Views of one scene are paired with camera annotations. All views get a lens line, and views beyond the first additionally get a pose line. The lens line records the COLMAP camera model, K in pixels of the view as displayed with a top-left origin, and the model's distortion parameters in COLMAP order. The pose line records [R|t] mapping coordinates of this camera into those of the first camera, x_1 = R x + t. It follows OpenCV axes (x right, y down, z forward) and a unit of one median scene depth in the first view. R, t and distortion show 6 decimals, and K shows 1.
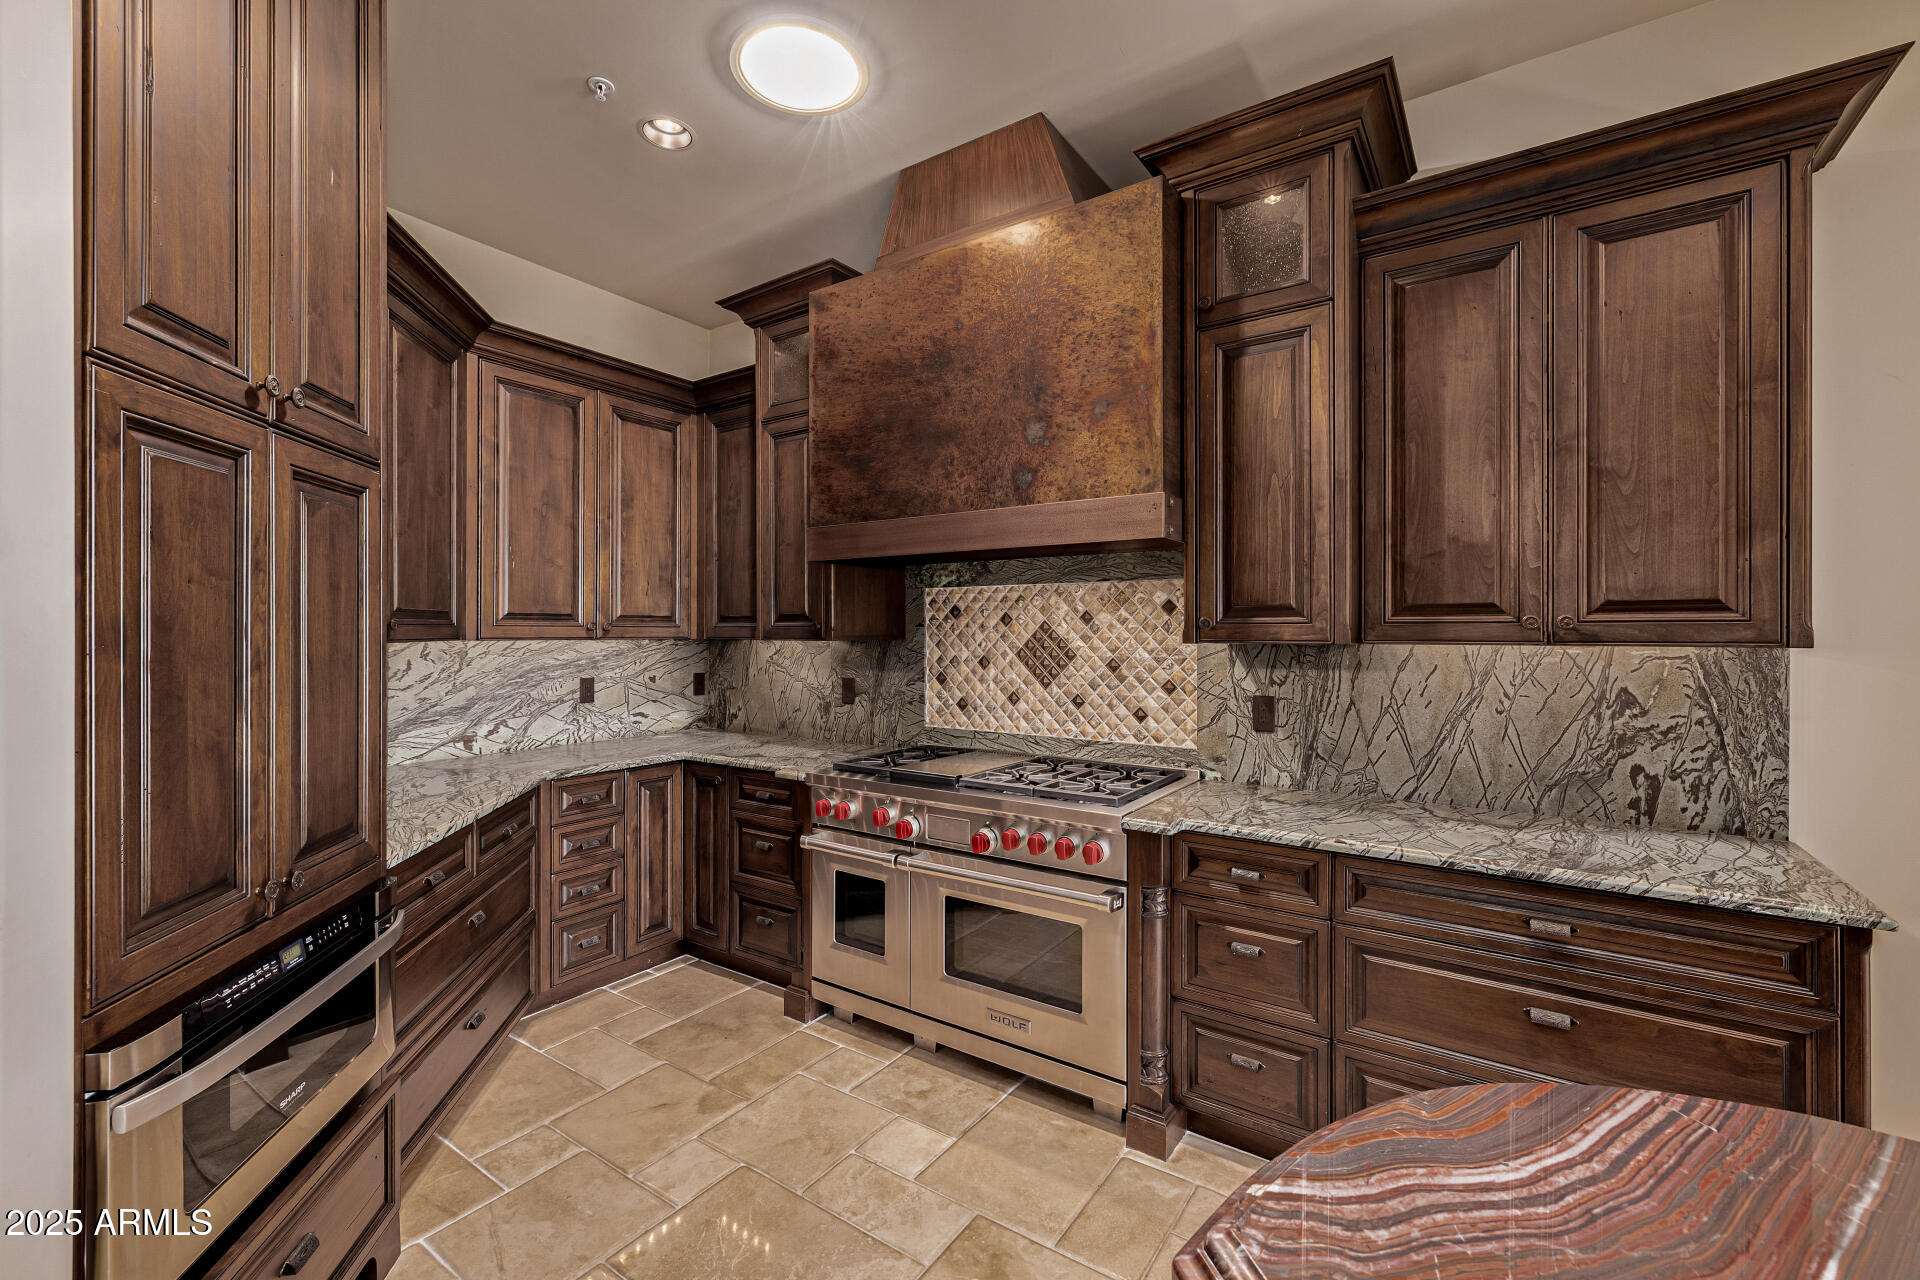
lens RADIAL K [[805.4, 0, 953.0], [0, 805.4, 629.0], [0, 0, 1]] dist [0.000516, 0.000030]
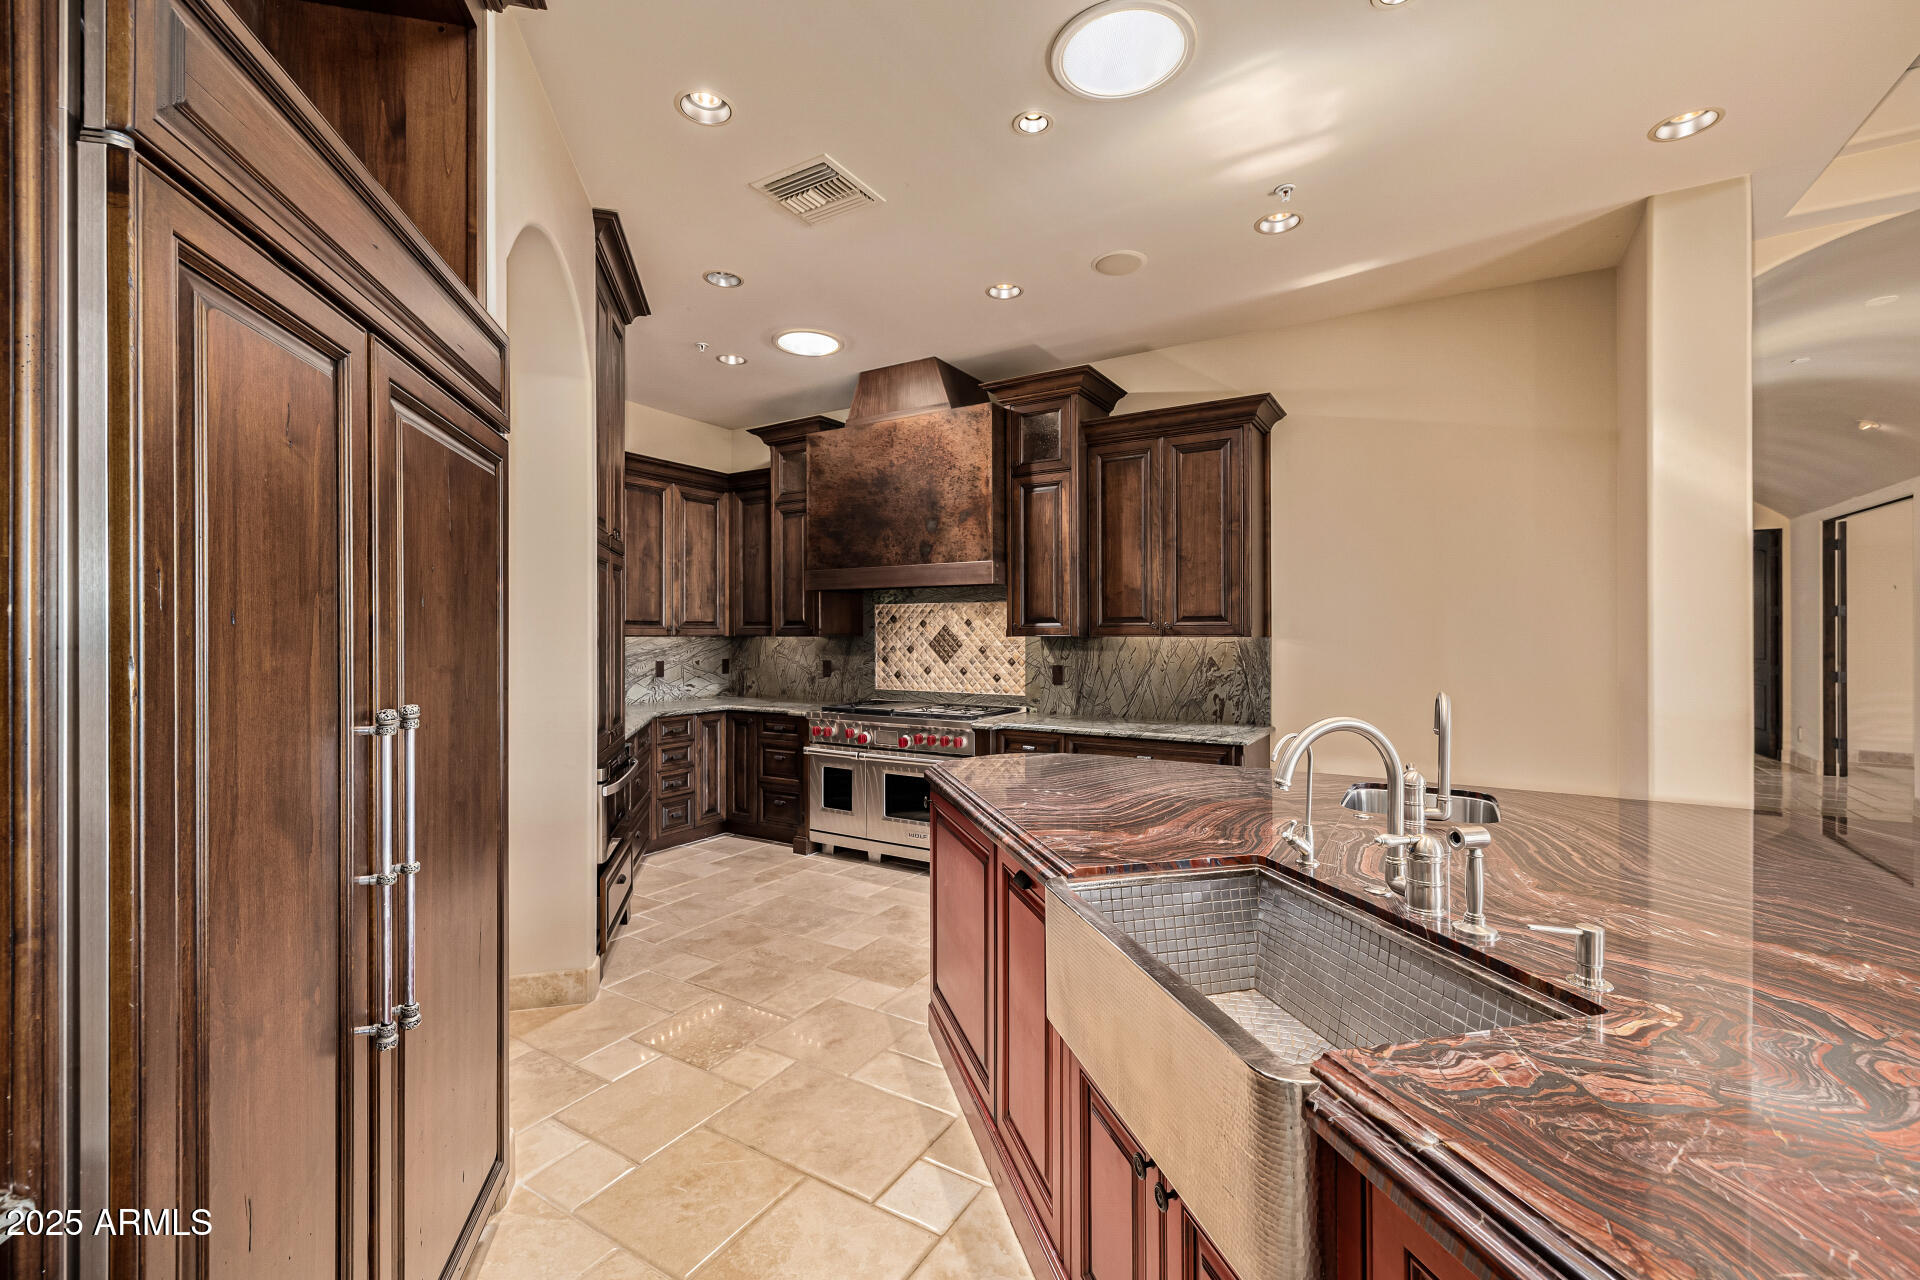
lens RADIAL K [[805.4, 0, 953.0], [0, 805.4, 629.0], [0, 0, 1]] dist [0.000516, 0.000030]
pose [[0.998595, -0.002512, 0.052930, 0.043752], [0.002490, 0.999997, 0.000489, -0.001583], [-0.052931, -0.000356, 0.998598, -0.763582]]
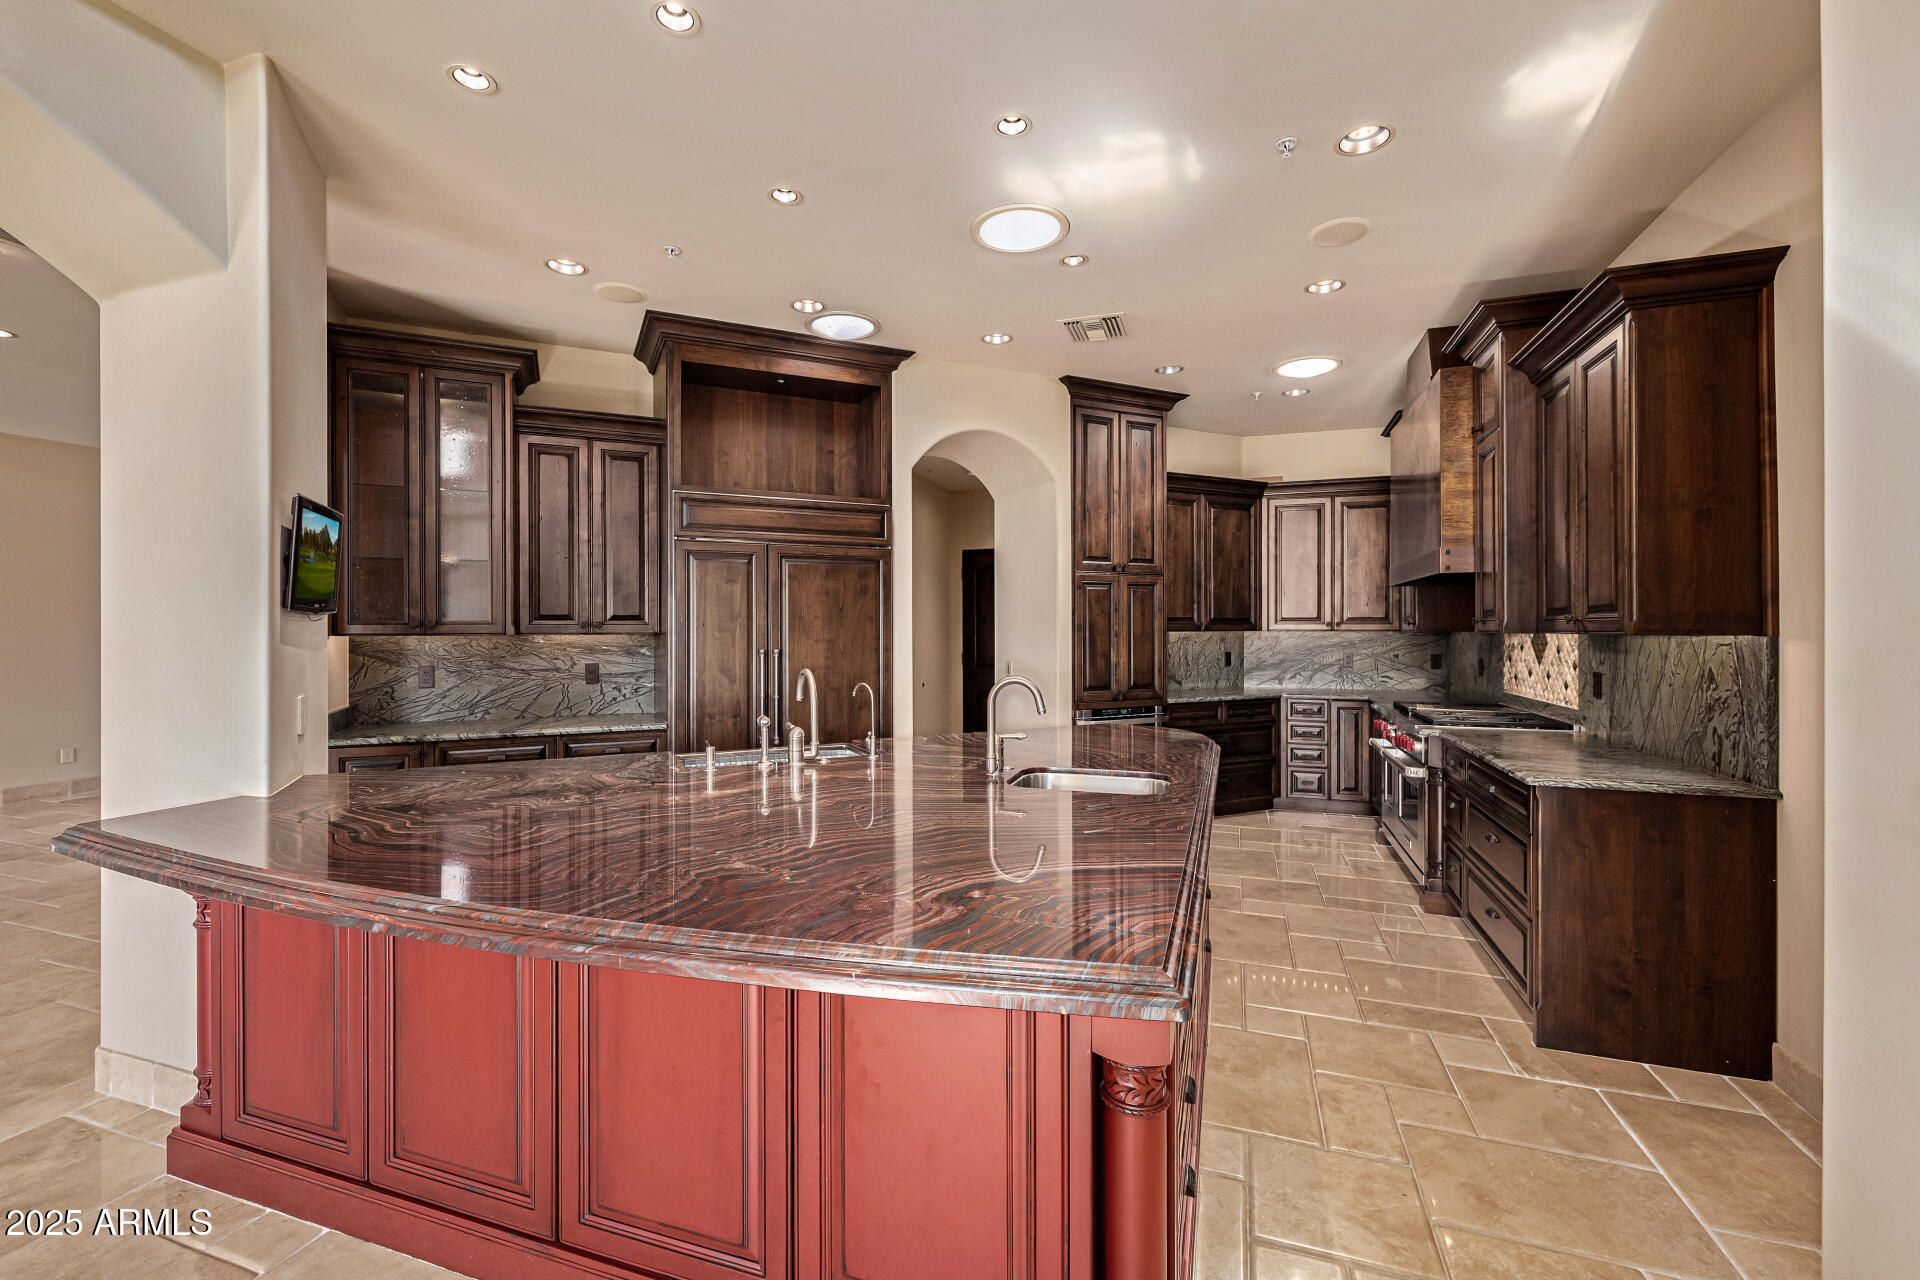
lens RADIAL K [[805.4, 0, 953.0], [0, 805.4, 629.0], [0, 0, 1]] dist [0.000516, 0.000030]
pose [[0.263429, 0.000207, -0.964679, 1.300773], [0.004289, 0.999990, 0.001386, 0.002461], [0.964669, -0.004503, 0.263426, -0.386176]]
